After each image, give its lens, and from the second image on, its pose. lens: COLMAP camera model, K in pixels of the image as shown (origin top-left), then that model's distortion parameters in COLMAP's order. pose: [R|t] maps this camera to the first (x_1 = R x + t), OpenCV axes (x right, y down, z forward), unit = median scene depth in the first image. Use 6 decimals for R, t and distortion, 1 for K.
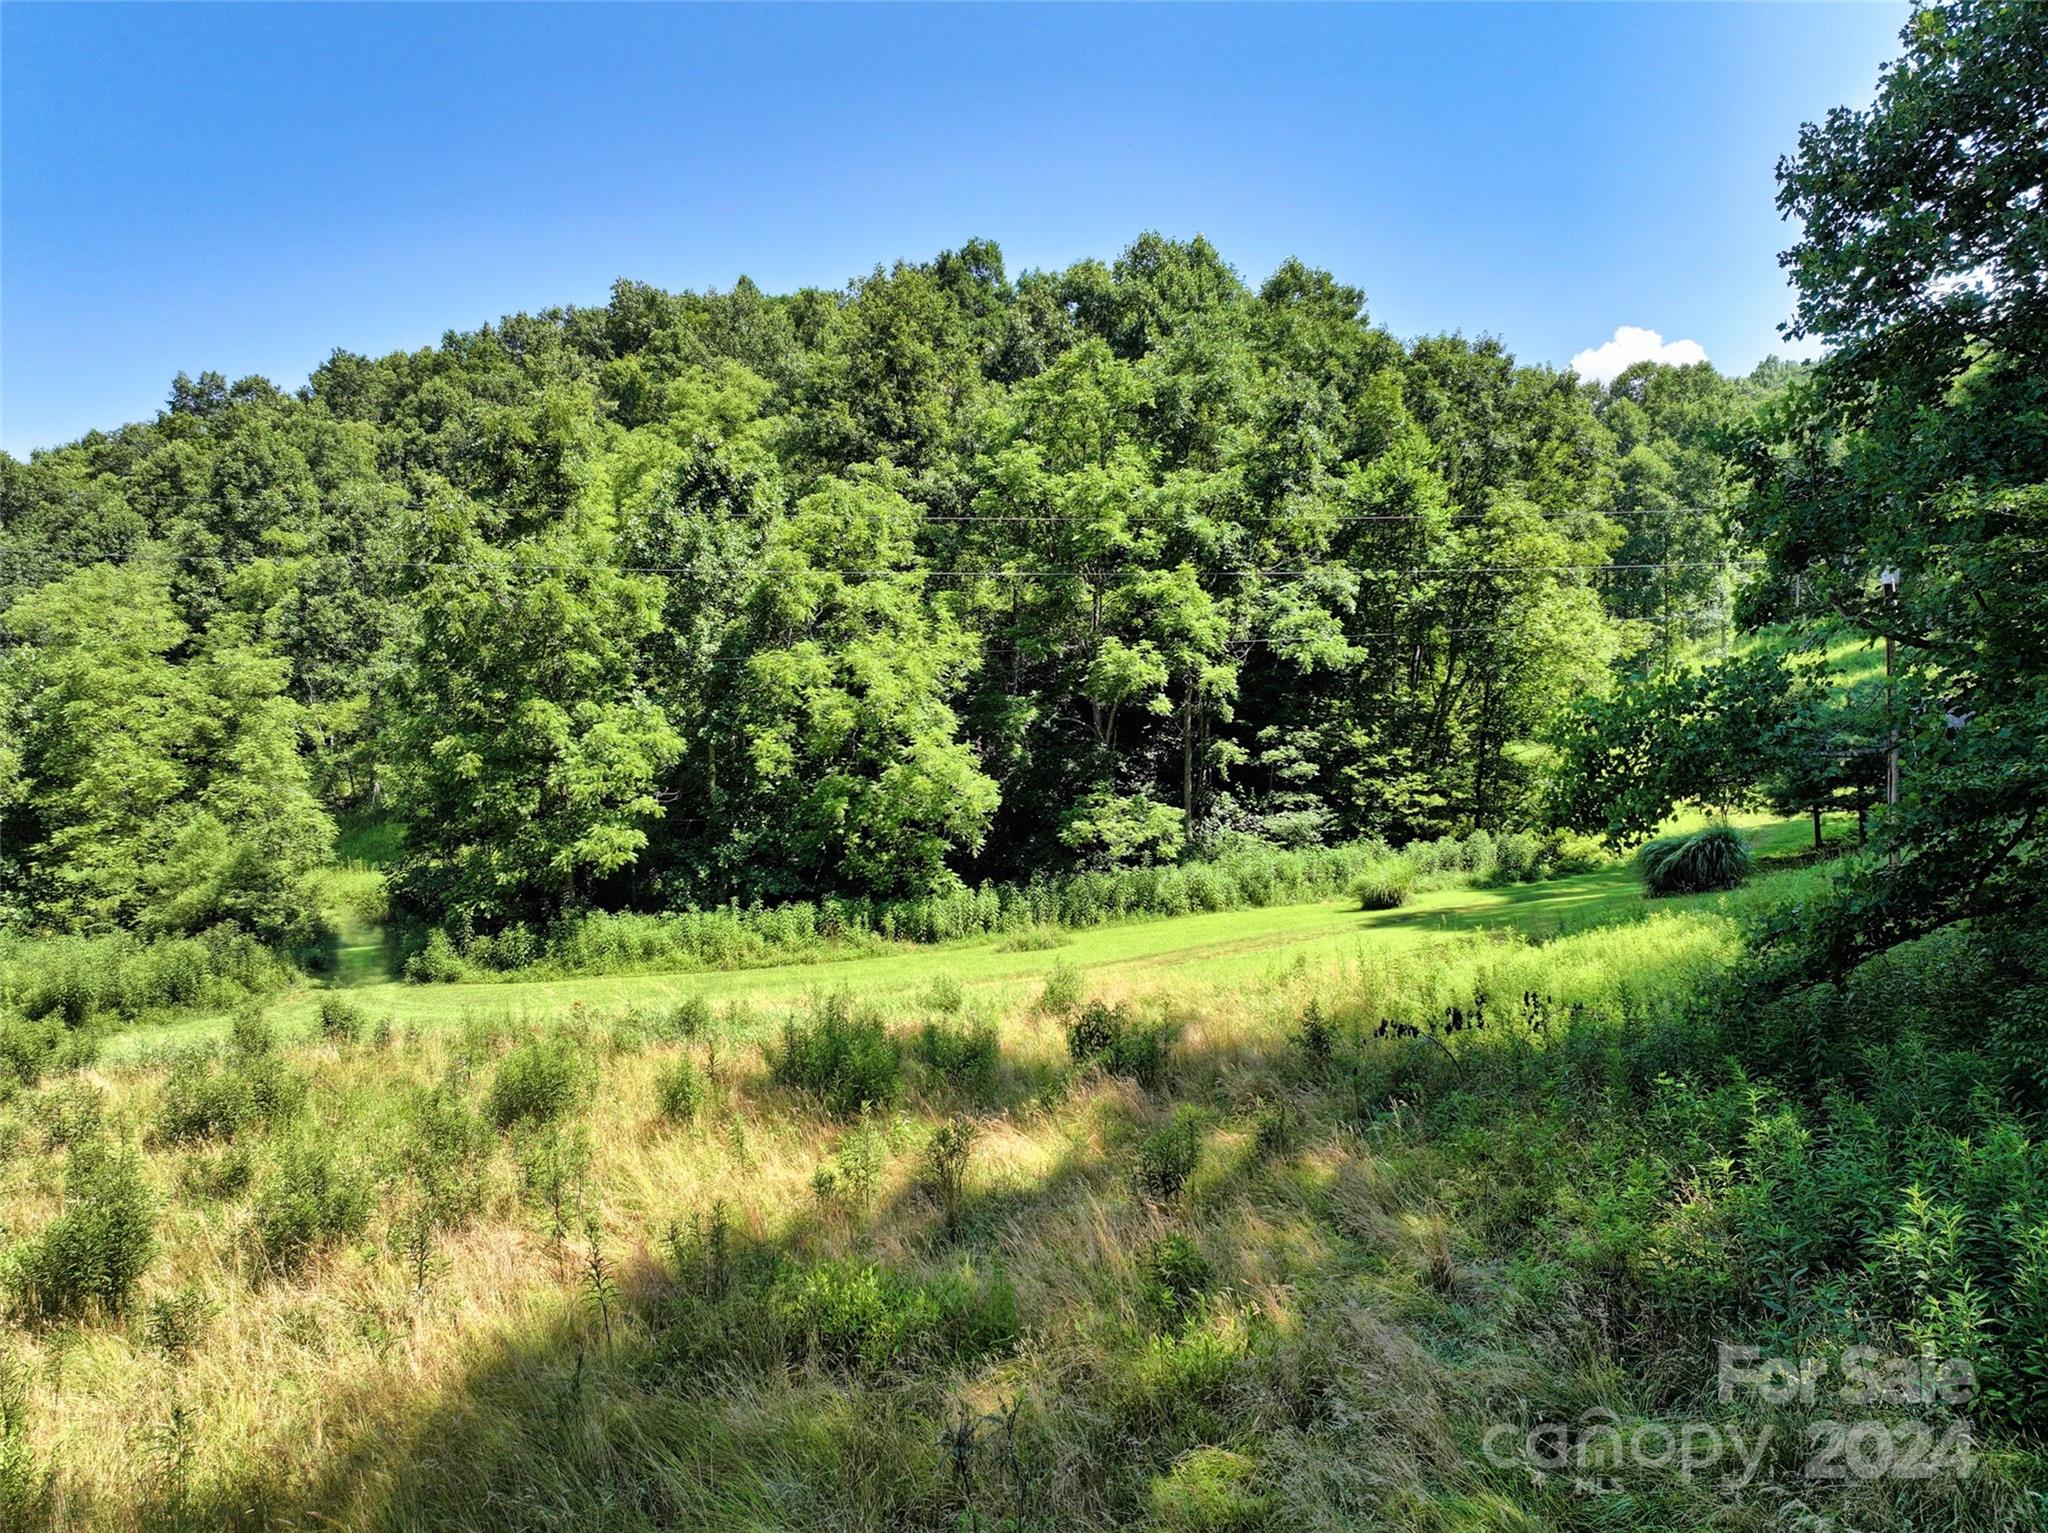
lens RADIAL K [[1454.6, 0, 1020.9], [0, 1454.6, 760.4], [0, 0, 1]] dist [0.007628, 0.004638]
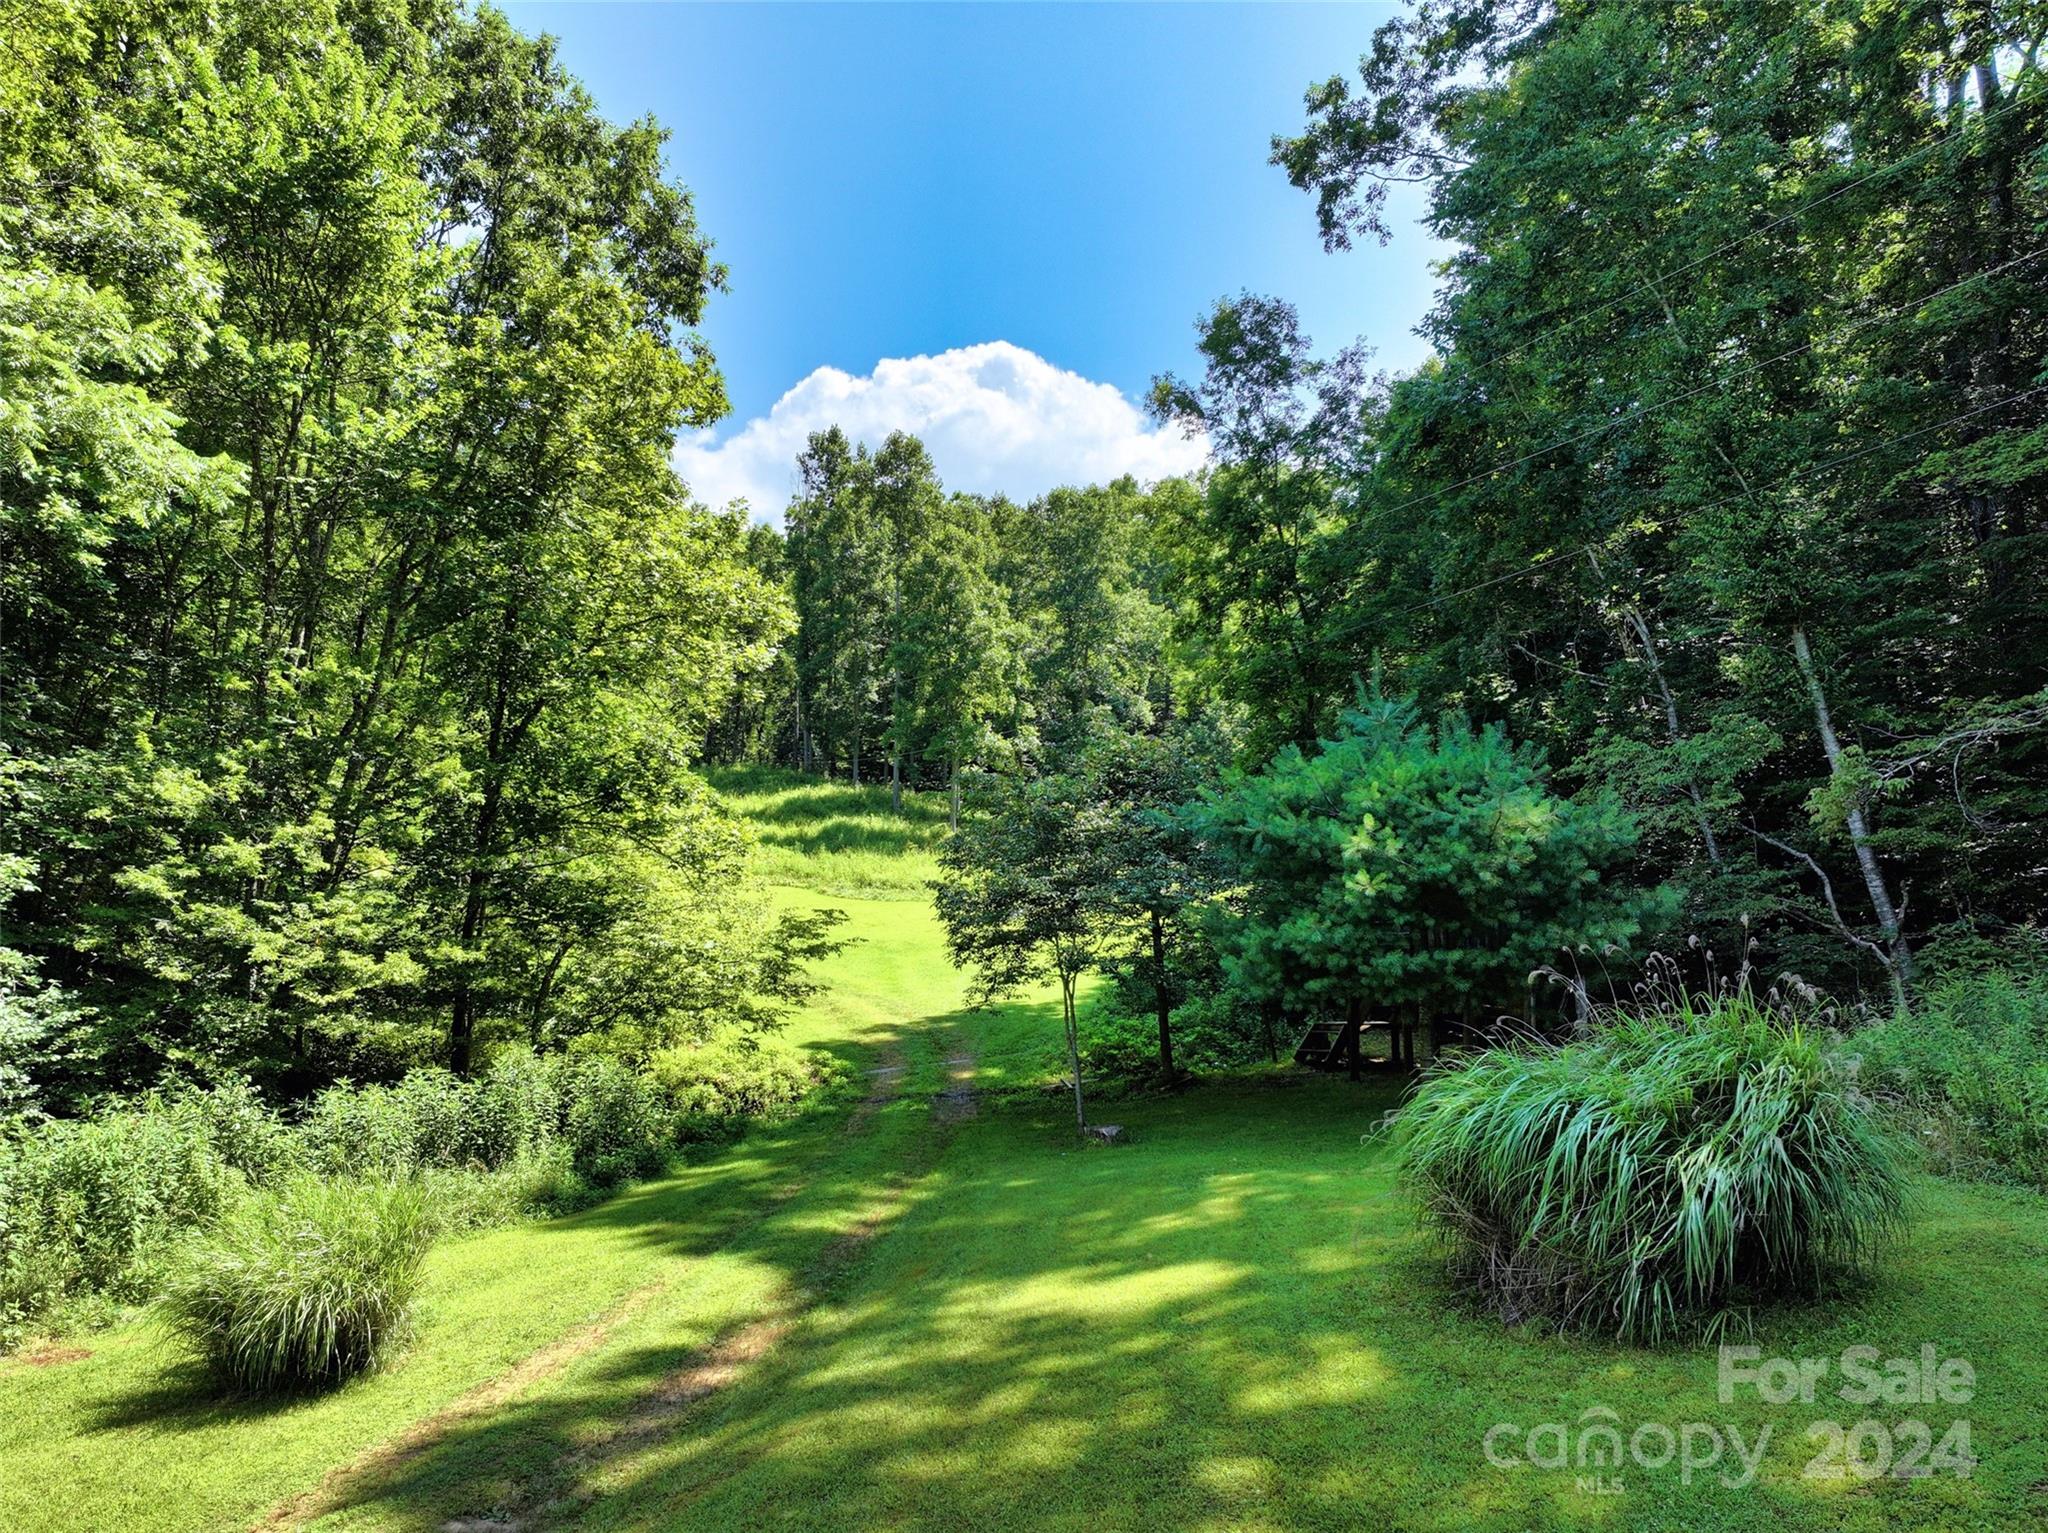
lens RADIAL K [[1531.4, 0, 939.0], [0, 1531.4, 797.3], [0, 0, 1]] dist [0.001455, 0.001553]
pose [[0.739111, 0.080643, 0.668738, 0.136219], [-0.011383, 0.994161, -0.107305, 0.026688], [-0.673487, 0.071697, 0.735714, 0.677290]]
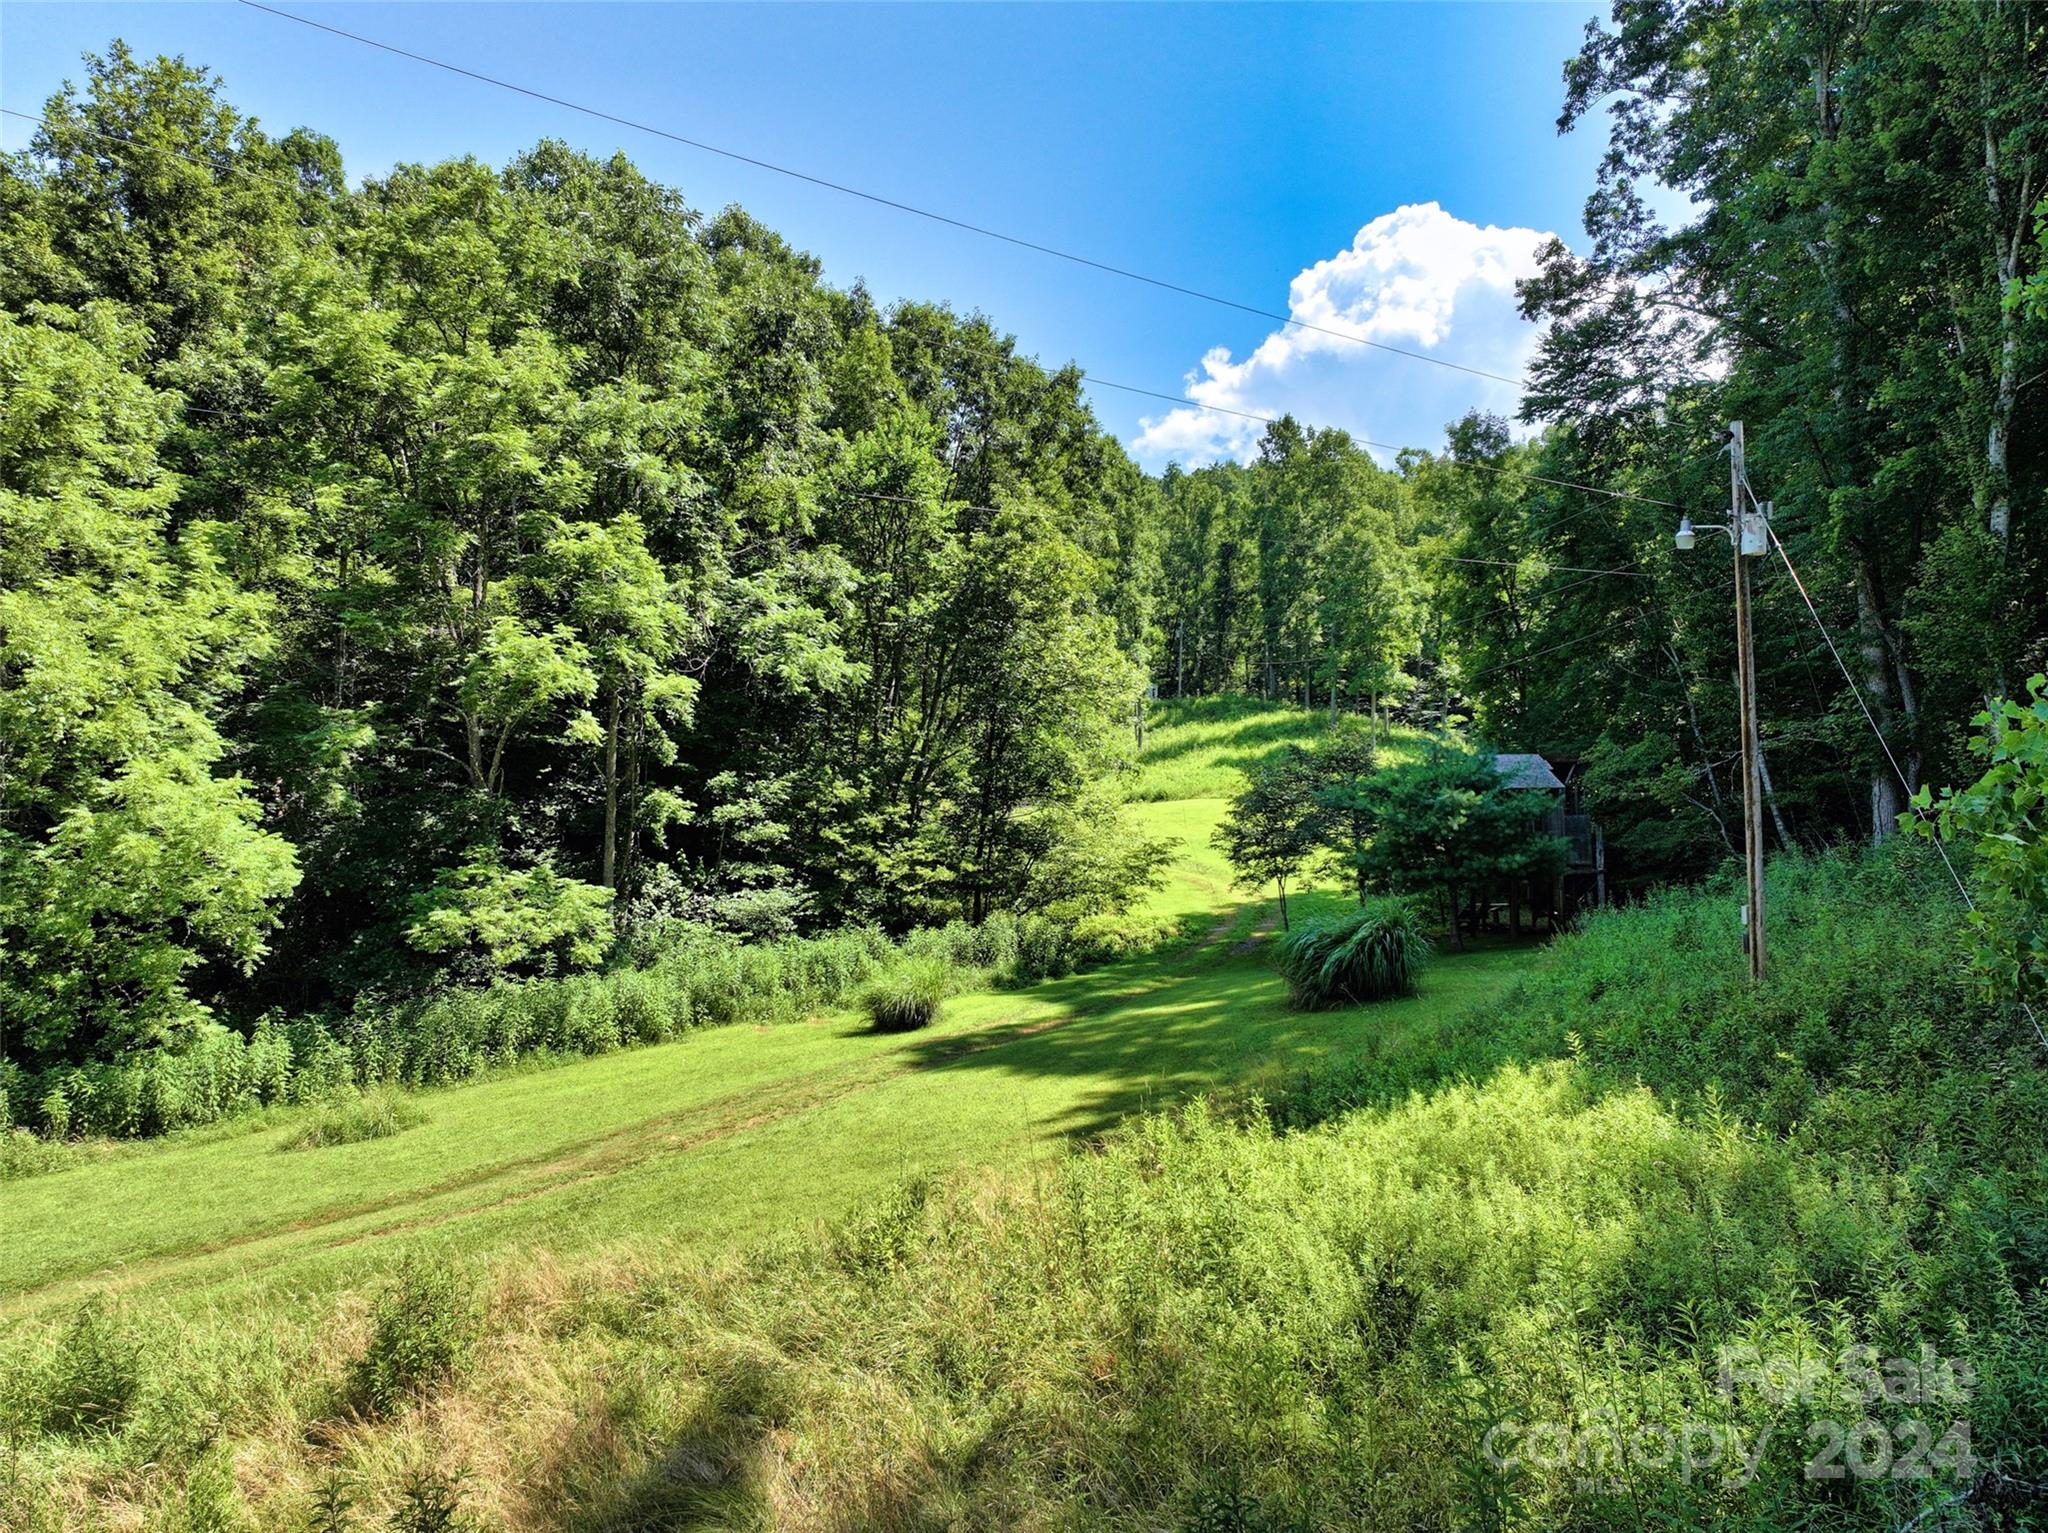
lens RADIAL K [[1454.6, 0, 1020.9], [0, 1454.6, 760.4], [0, 0, 1]] dist [0.007628, 0.004638]
pose [[0.909730, 0.028384, 0.414230, 0.005066], [-0.007843, 0.998657, -0.051206, 0.007517], [-0.415127, 0.043335, 0.908731, 0.310593]]
